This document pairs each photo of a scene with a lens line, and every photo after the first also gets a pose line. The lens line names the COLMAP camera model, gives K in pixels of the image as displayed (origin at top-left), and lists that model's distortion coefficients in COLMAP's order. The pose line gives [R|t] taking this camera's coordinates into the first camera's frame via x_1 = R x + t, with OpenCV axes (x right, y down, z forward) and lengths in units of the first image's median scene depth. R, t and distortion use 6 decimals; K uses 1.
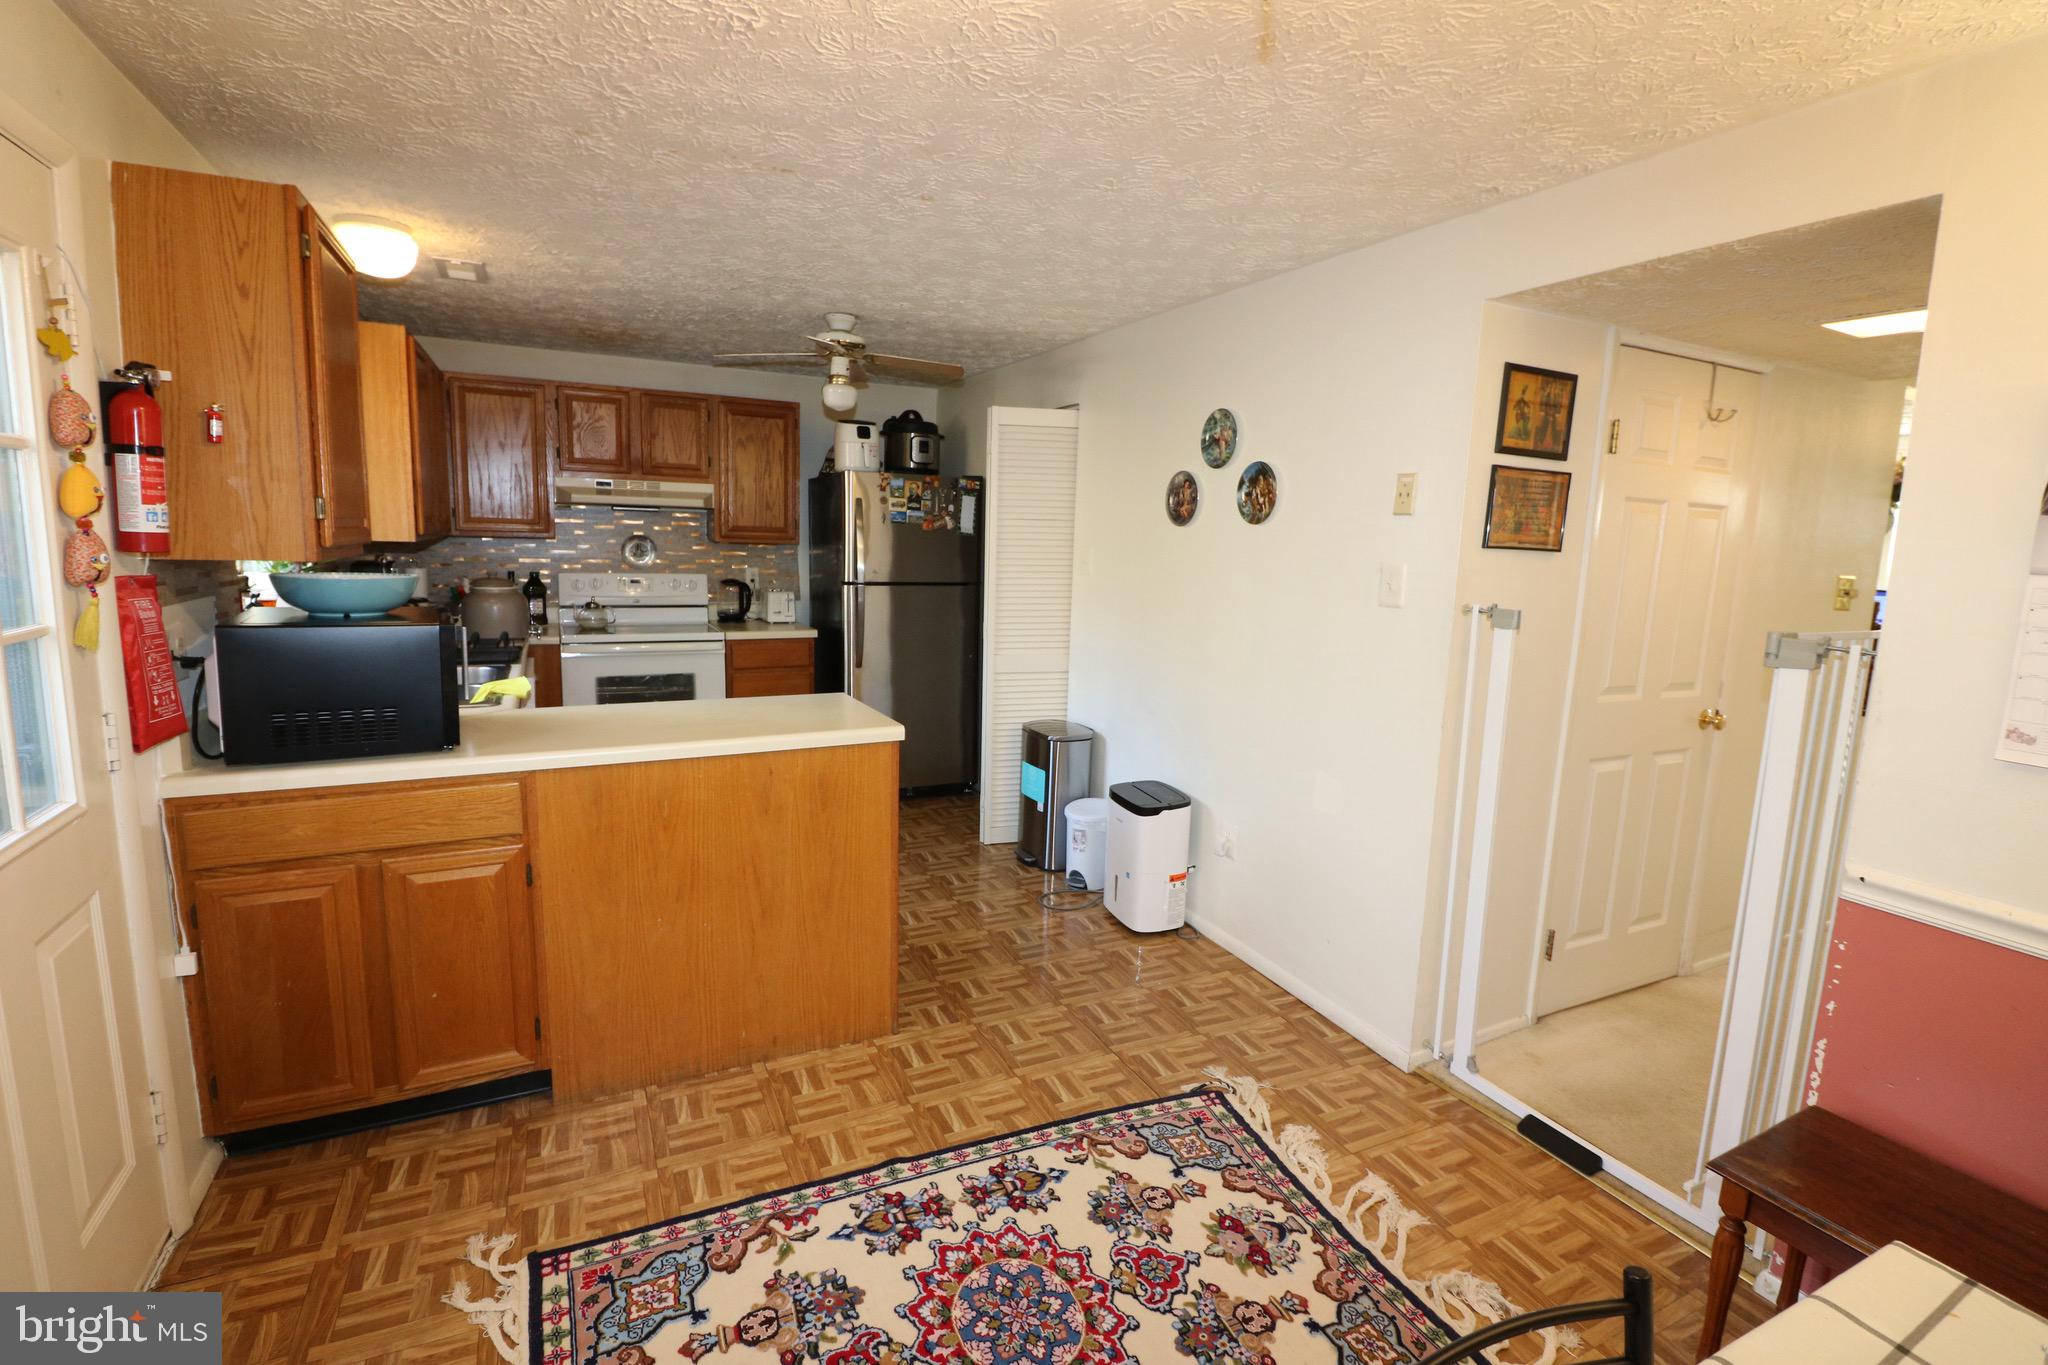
lens RADIAL K [[944.1, 0, 1019.5], [0, 944.1, 677.9], [0, 0, 1]] dist [-0.005684, -0.010112]
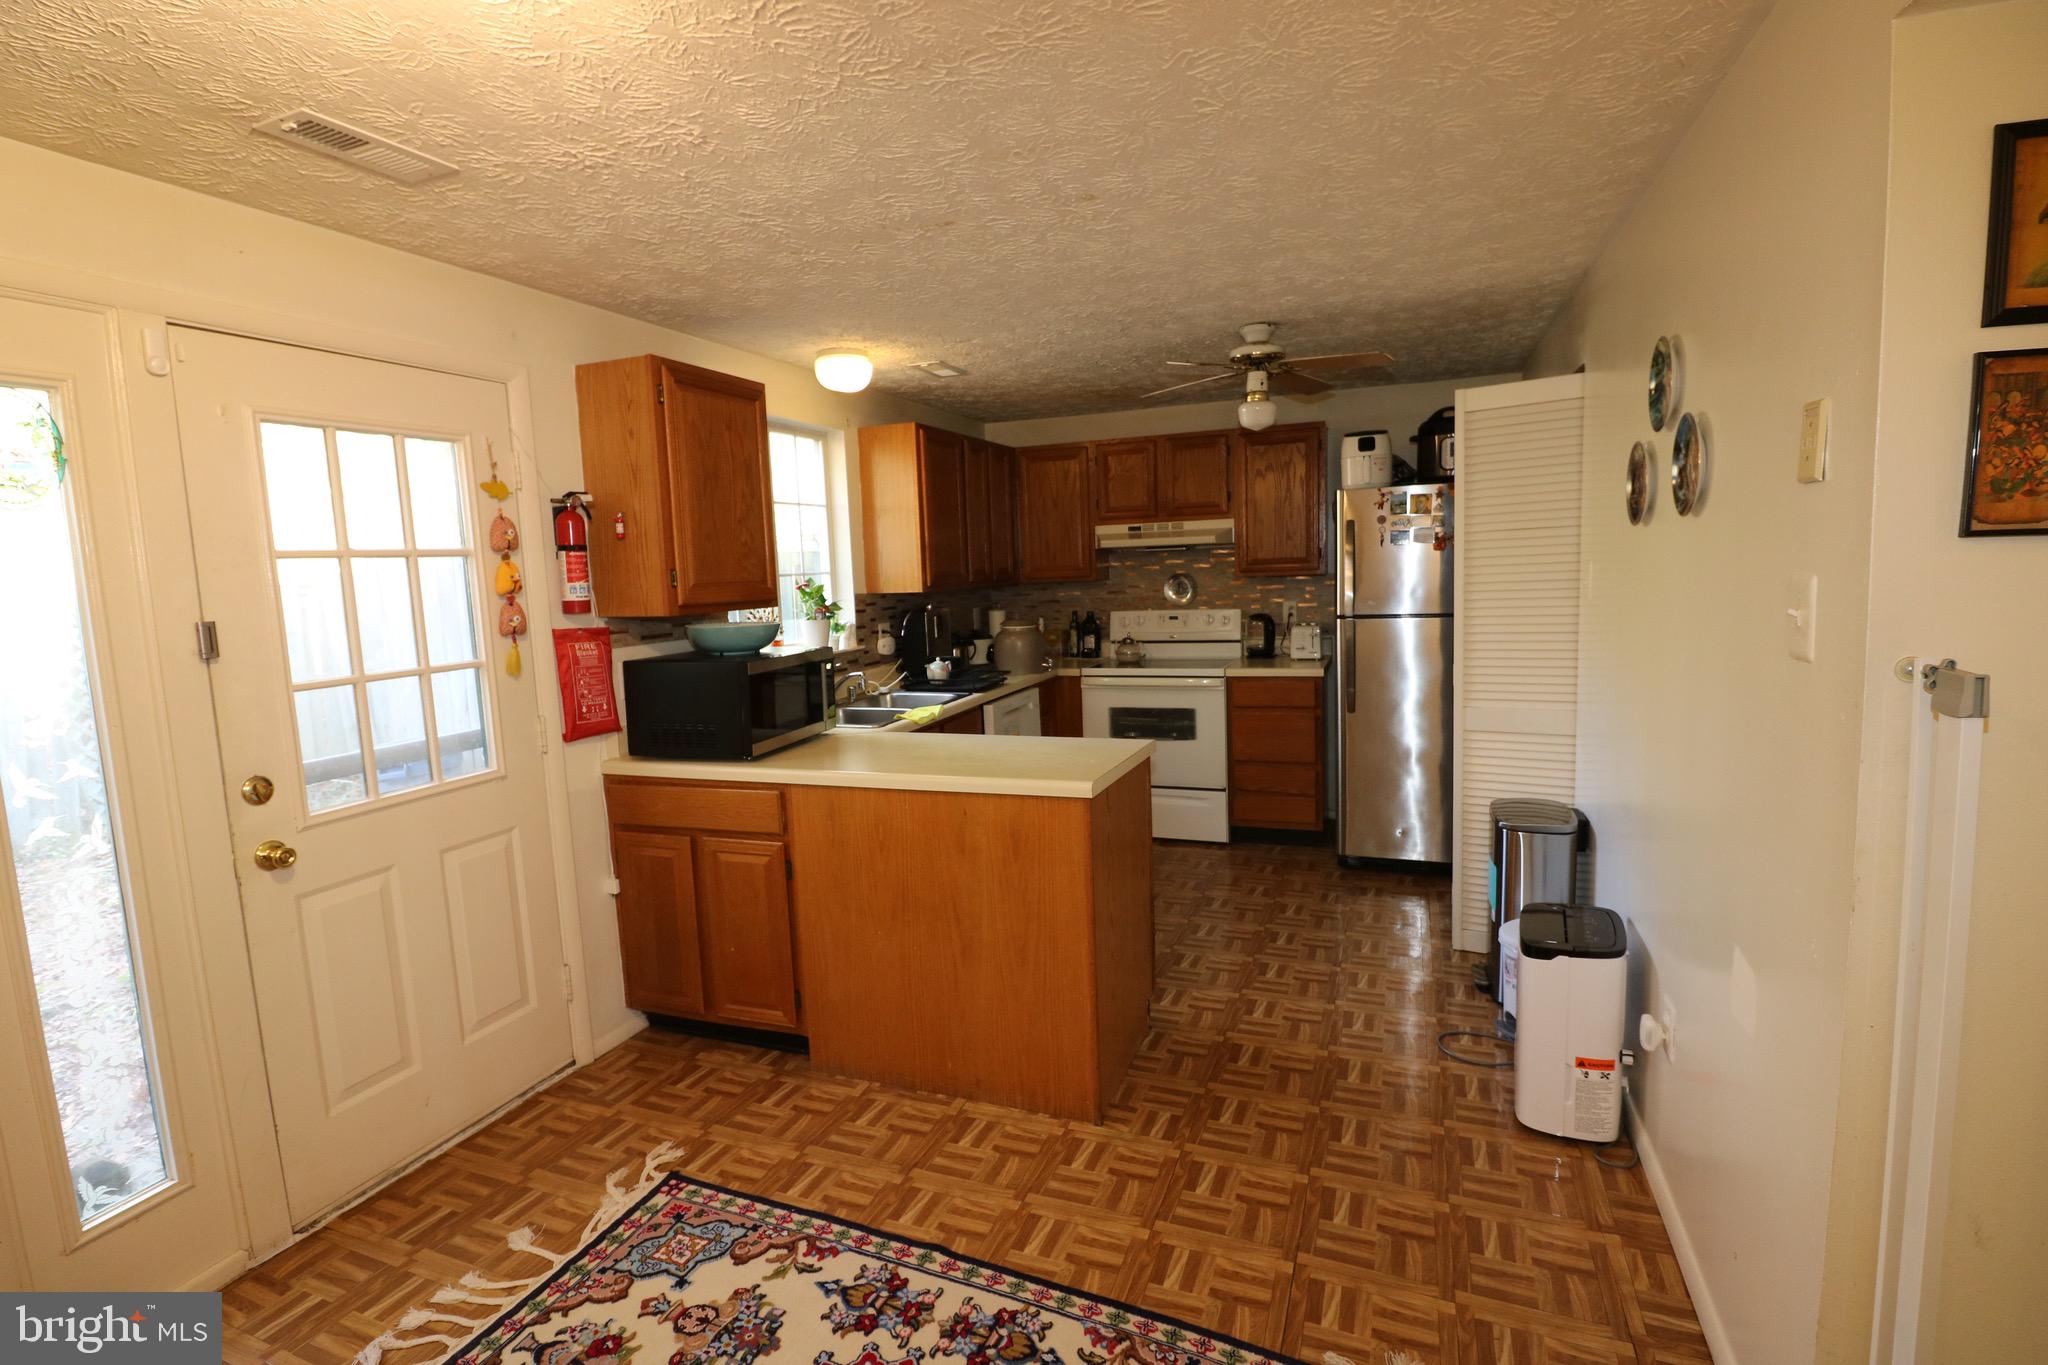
lens RADIAL K [[944.1, 0, 1028.1], [0, 944.1, 674.1], [0, 0, 1]] dist [-0.005684, -0.010112]
pose [[0.671173, 0.028724, -0.740744, 0.514359], [-0.053881, 0.998496, -0.010101, -0.041143], [0.739340, 0.046692, 0.671711, 0.356590]]
